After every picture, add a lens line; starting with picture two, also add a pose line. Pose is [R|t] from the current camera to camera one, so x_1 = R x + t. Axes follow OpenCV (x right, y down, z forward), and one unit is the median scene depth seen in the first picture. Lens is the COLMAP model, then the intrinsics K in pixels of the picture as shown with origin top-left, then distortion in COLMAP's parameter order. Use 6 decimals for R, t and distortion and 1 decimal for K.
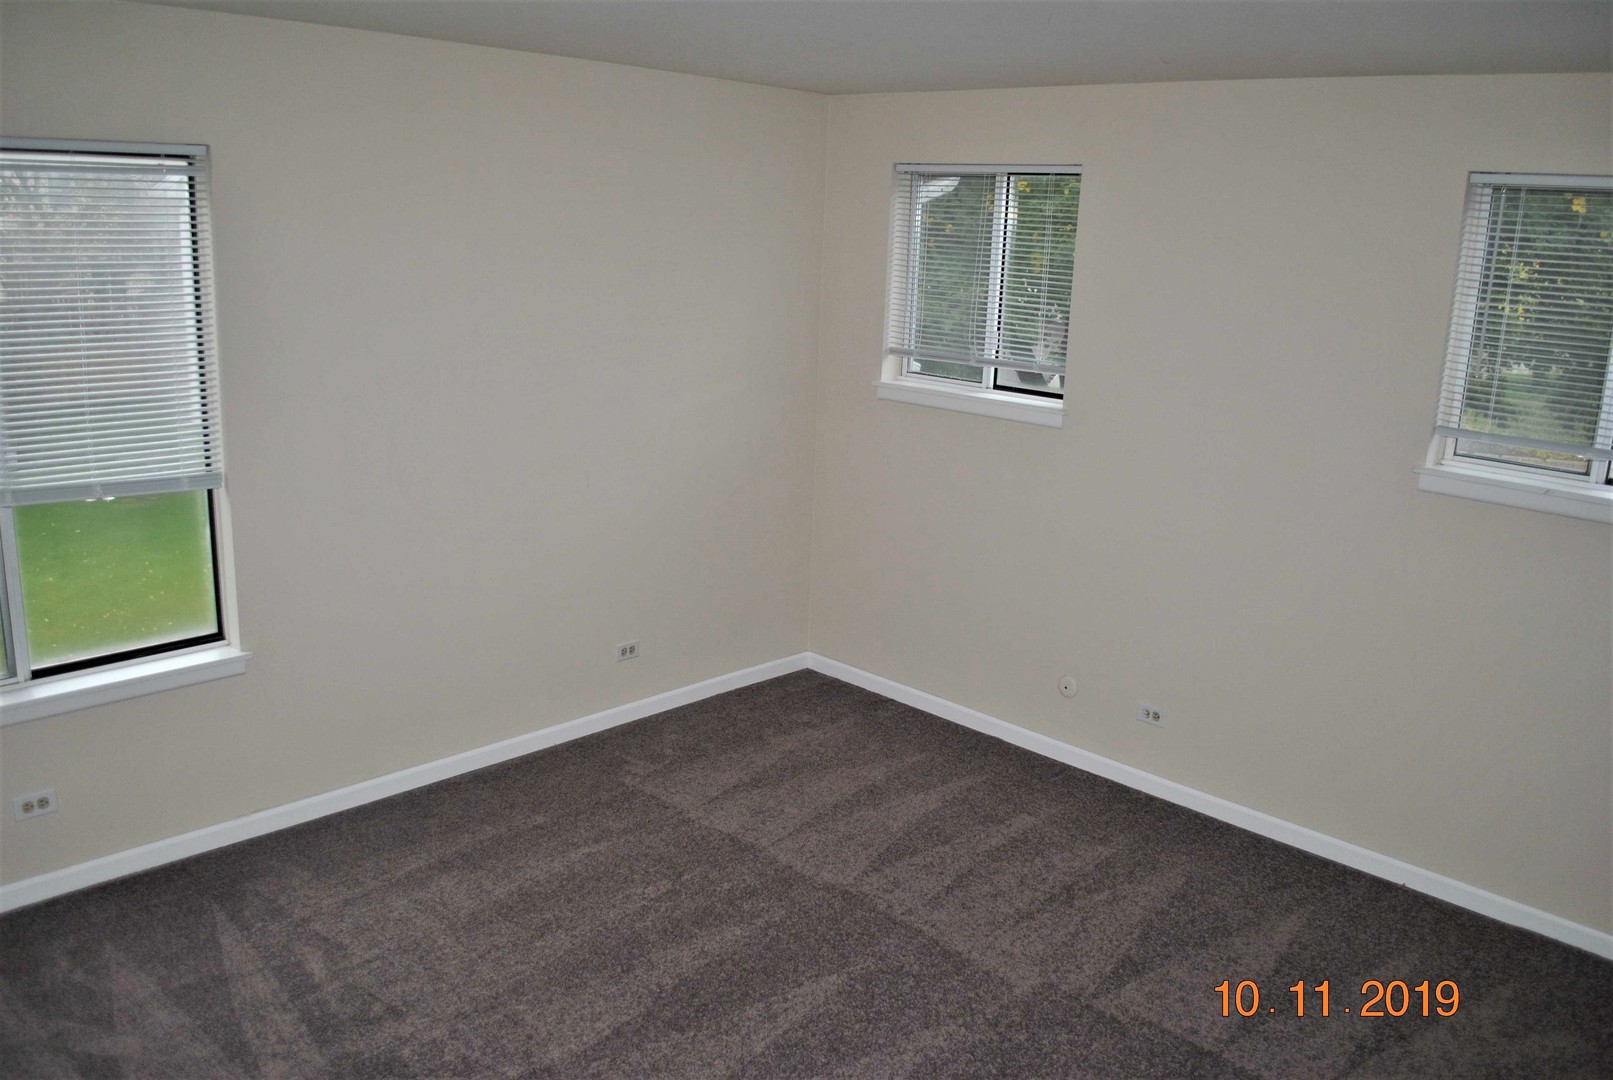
lens RADIAL K [[1289.9, 0, 806.5], [0, 1289.9, 540.0], [0, 0, 1]] dist [-0.081495, 0.014717]
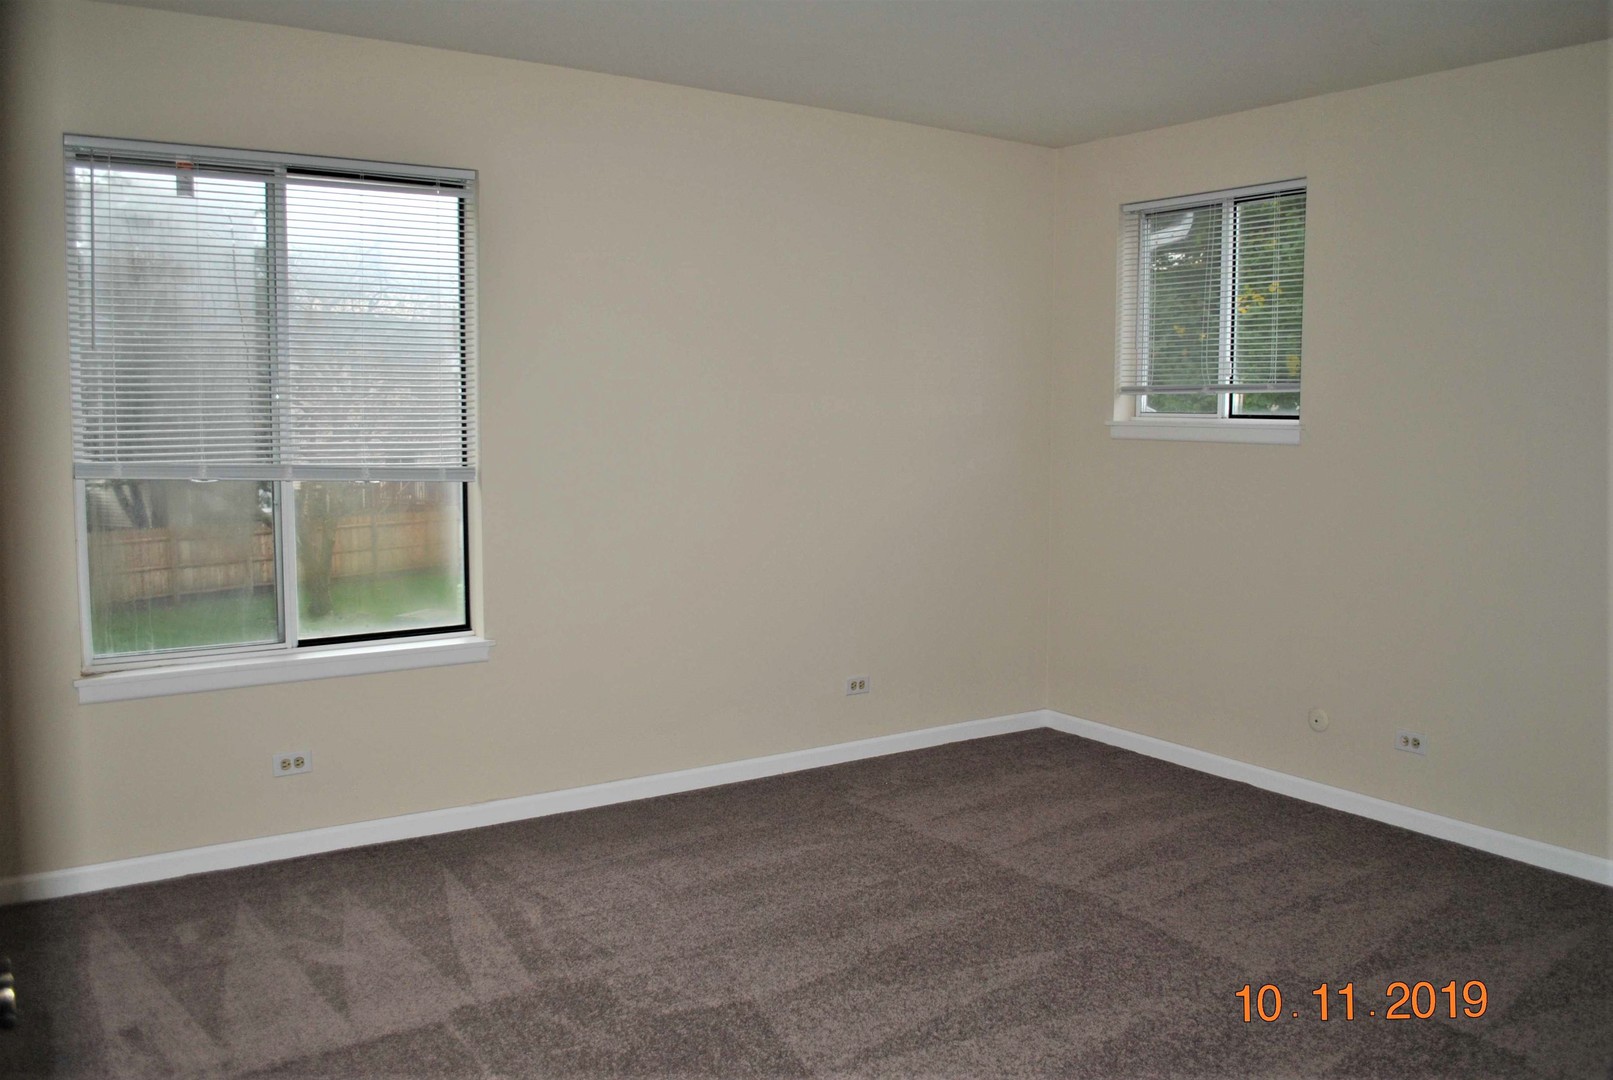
lens RADIAL K [[1327.0, 0, 806.5], [0, 1327.0, 540.0], [0, 0, 1]] dist [-0.078170, 0.006587]
pose [[0.979415, -0.014810, -0.201315, 0.040742], [-0.015600, 0.988769, -0.148637, 0.168906], [0.201255, 0.148718, 0.968184, -0.025350]]
